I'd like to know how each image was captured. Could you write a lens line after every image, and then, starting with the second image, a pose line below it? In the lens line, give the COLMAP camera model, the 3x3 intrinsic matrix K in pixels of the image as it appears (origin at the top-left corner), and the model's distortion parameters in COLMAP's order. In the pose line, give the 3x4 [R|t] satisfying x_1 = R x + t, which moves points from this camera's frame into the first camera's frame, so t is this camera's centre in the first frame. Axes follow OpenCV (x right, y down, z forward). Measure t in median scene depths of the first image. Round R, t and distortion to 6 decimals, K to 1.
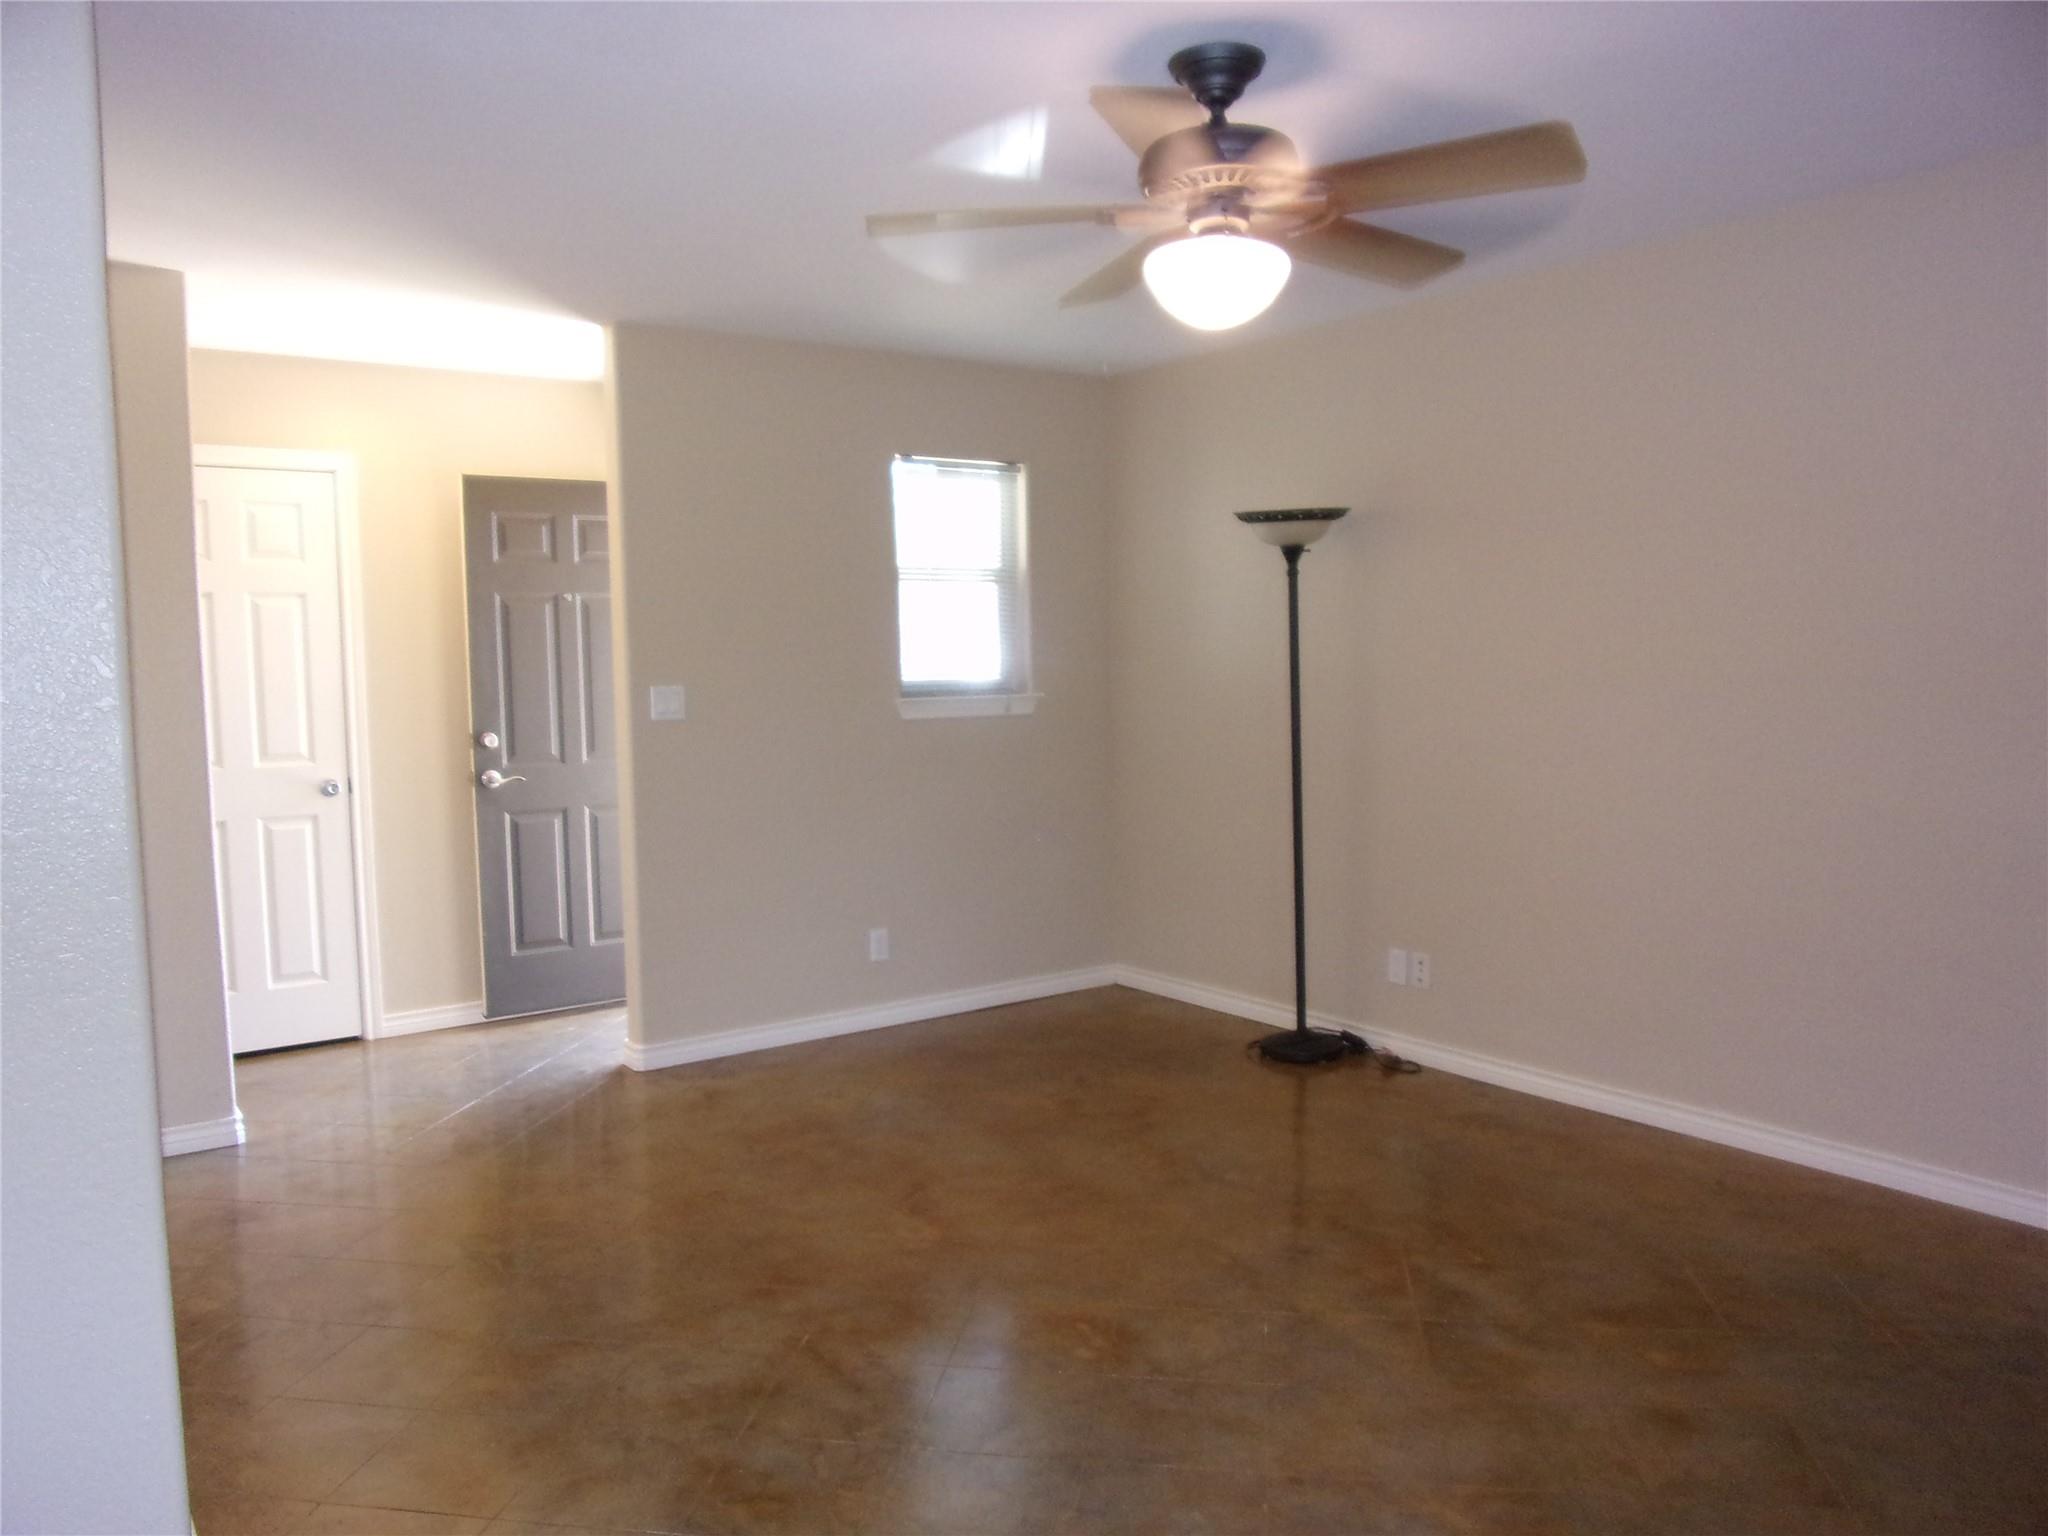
lens RADIAL K [[1487.2, 0, 1009.9], [0, 1487.2, 781.6], [0, 0, 1]] dist [-0.034122, 0.004265]
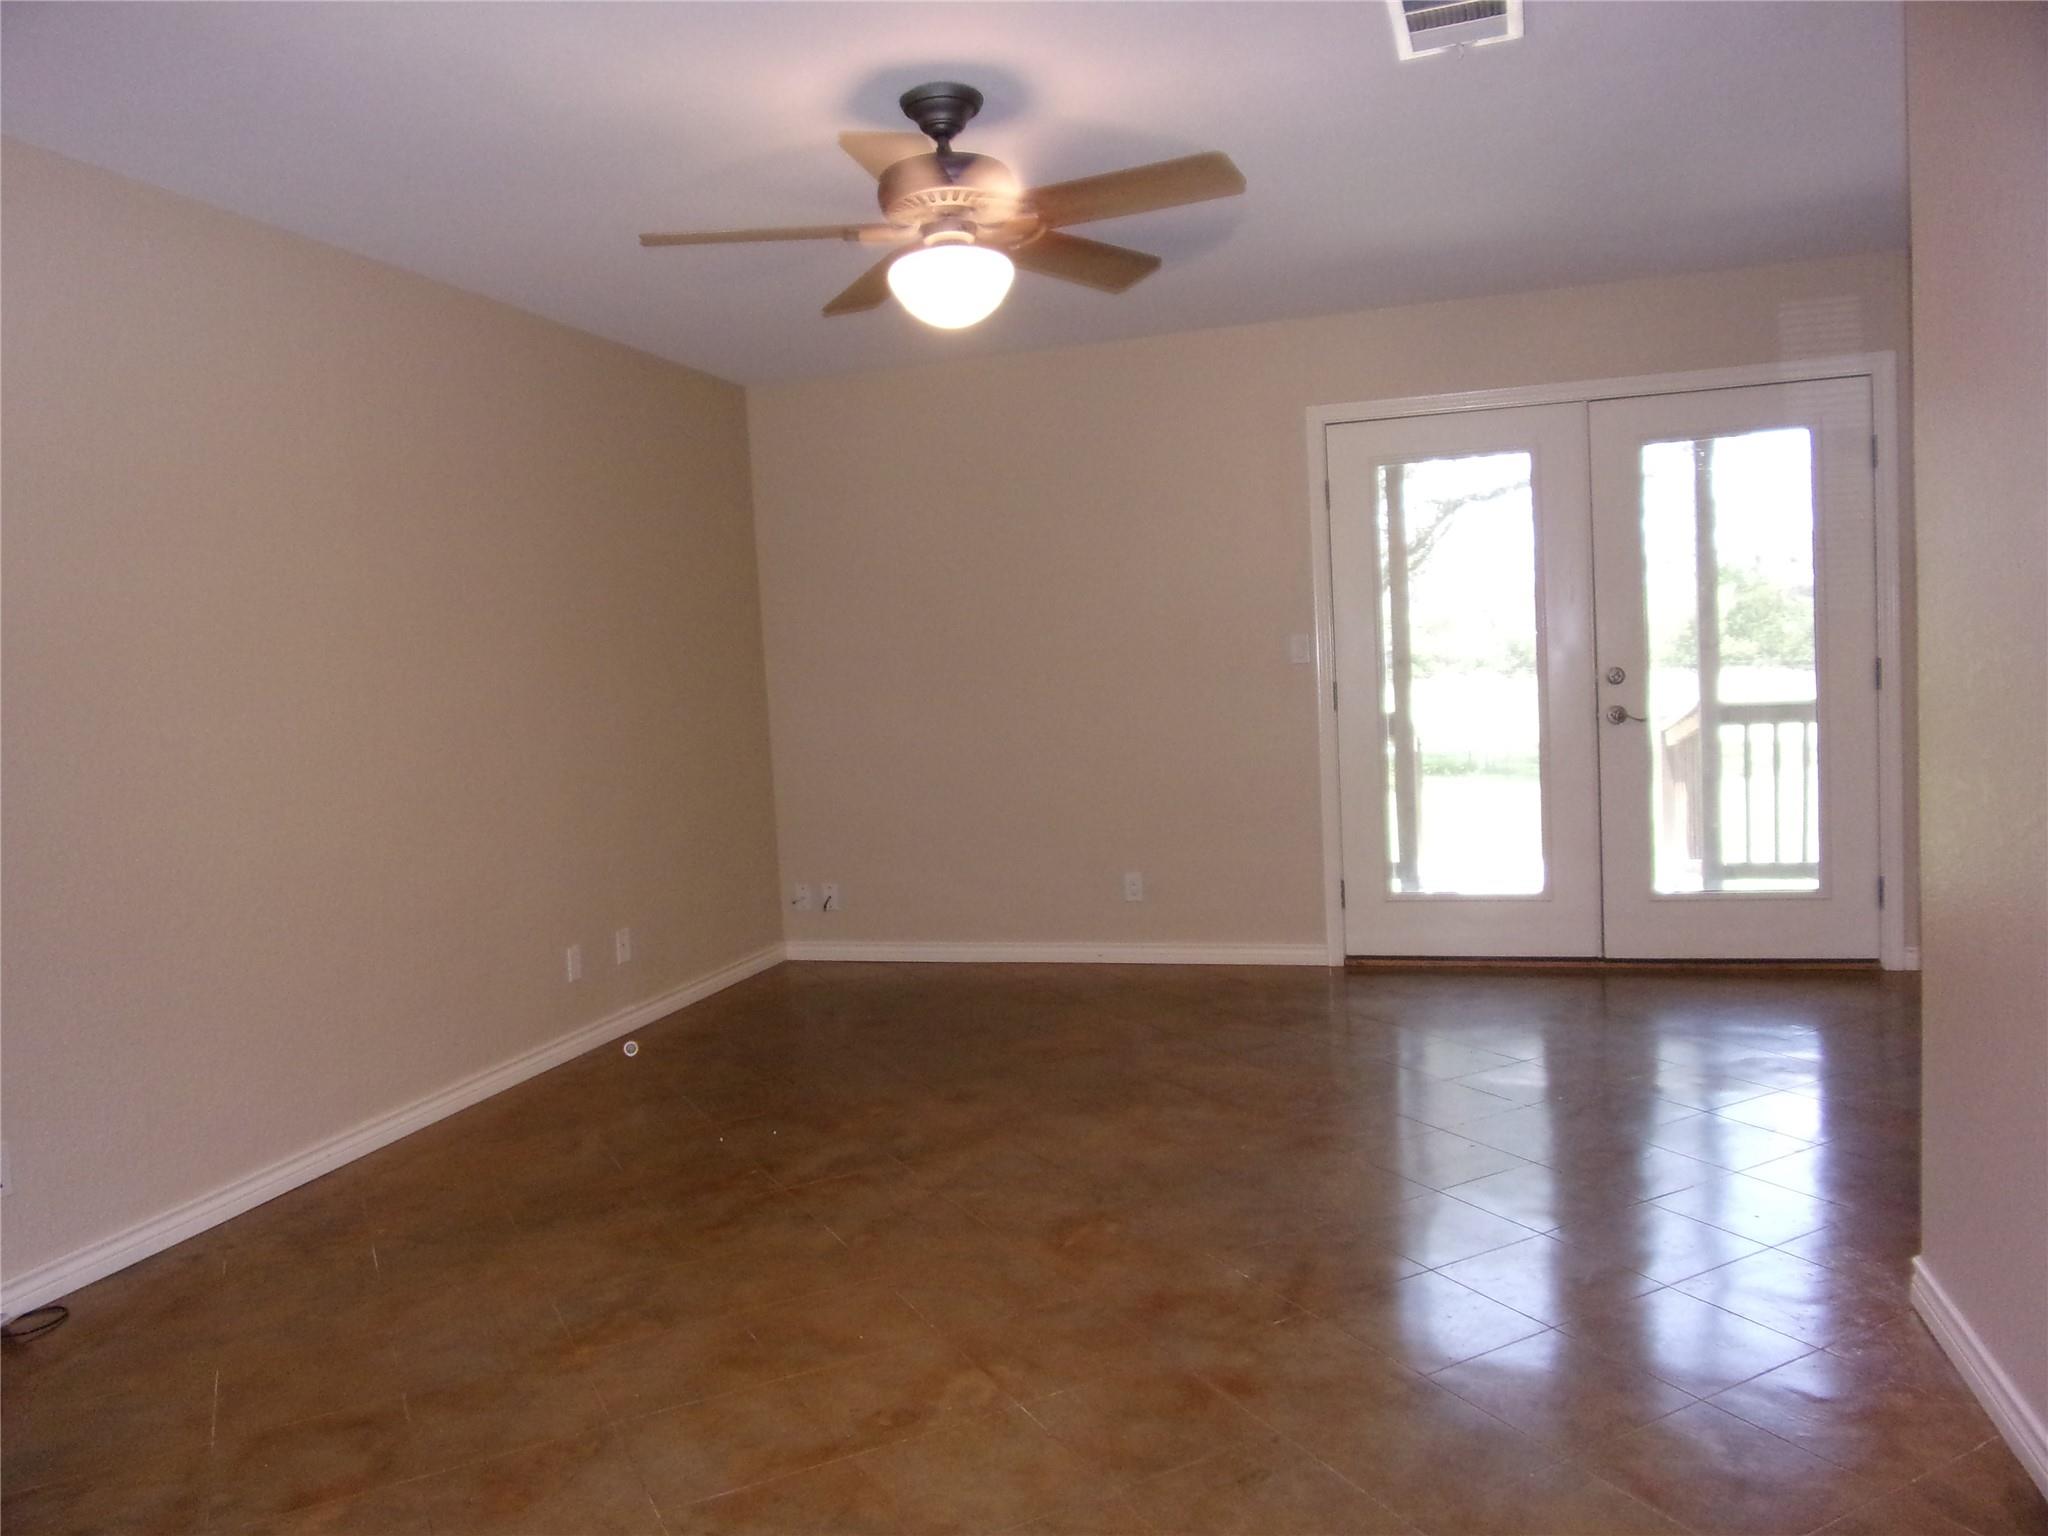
lens RADIAL K [[1487.2, 0, 1009.9], [0, 1487.2, 781.6], [0, 0, 1]] dist [-0.034122, 0.004265]
pose [[-0.606212, -0.013849, 0.795183, -0.596640], [0.132254, 0.984171, 0.117965, -0.065223], [-0.784230, 0.176678, -0.594785, 1.263562]]
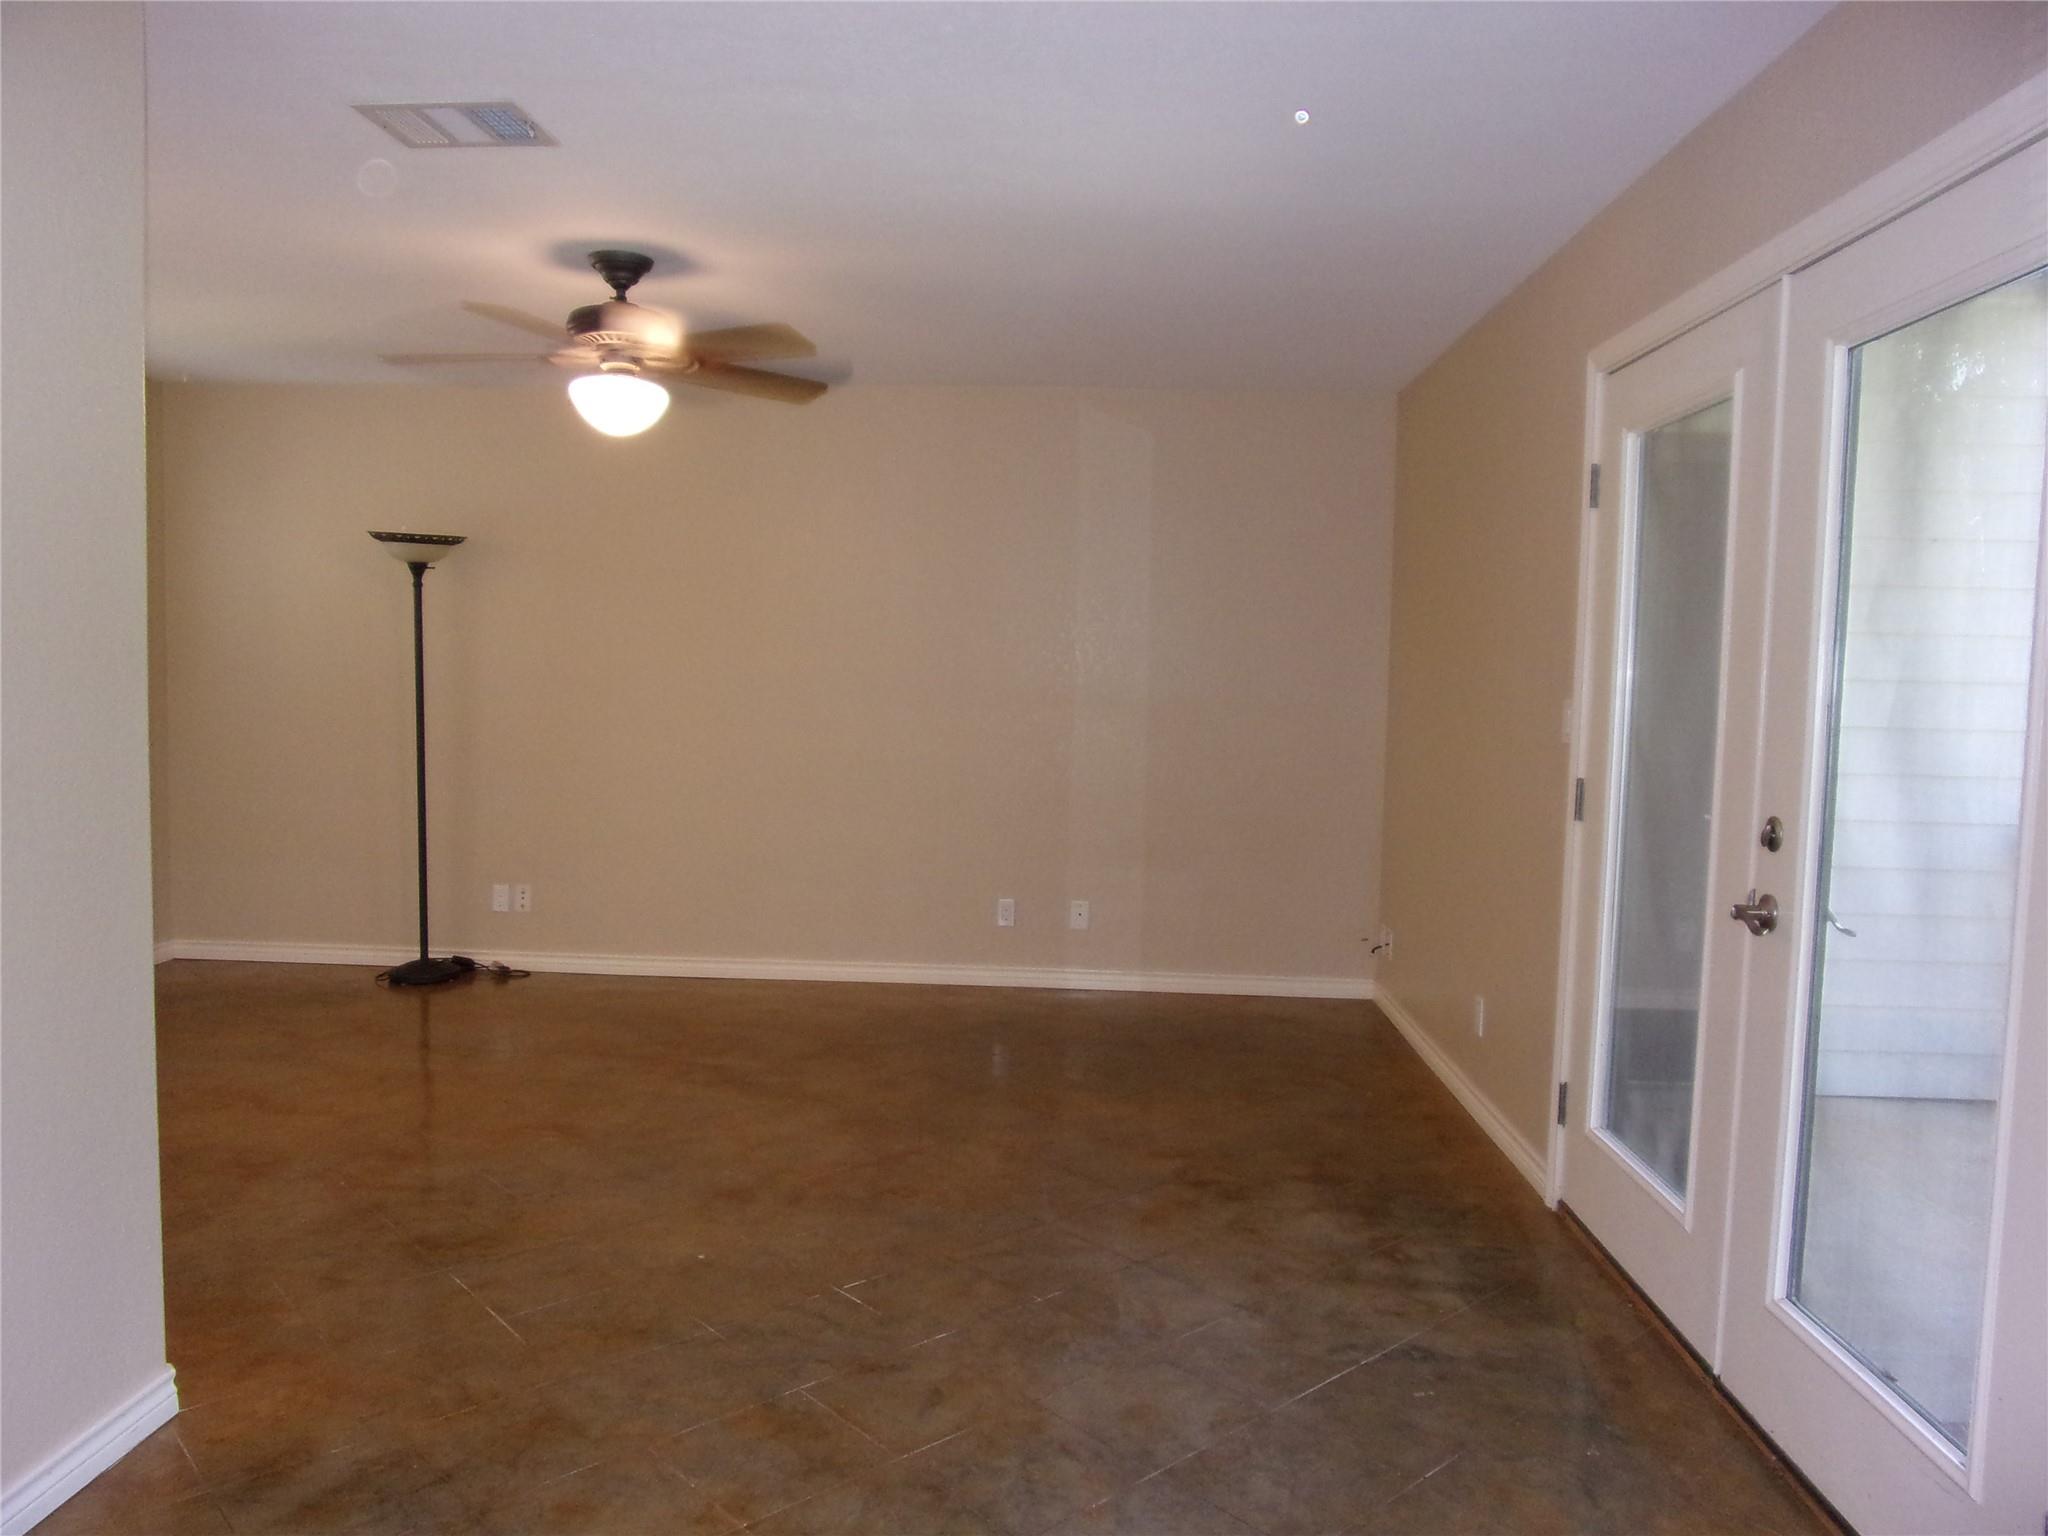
lens RADIAL K [[1487.2, 0, 1009.9], [0, 1487.2, 781.6], [0, 0, 1]] dist [-0.034122, 0.004265]
pose [[0.624688, -0.031998, 0.780218, -0.587618], [0.035429, 0.999293, 0.012616, 0.030309], [-0.780070, 0.019761, 0.625380, -0.183027]]
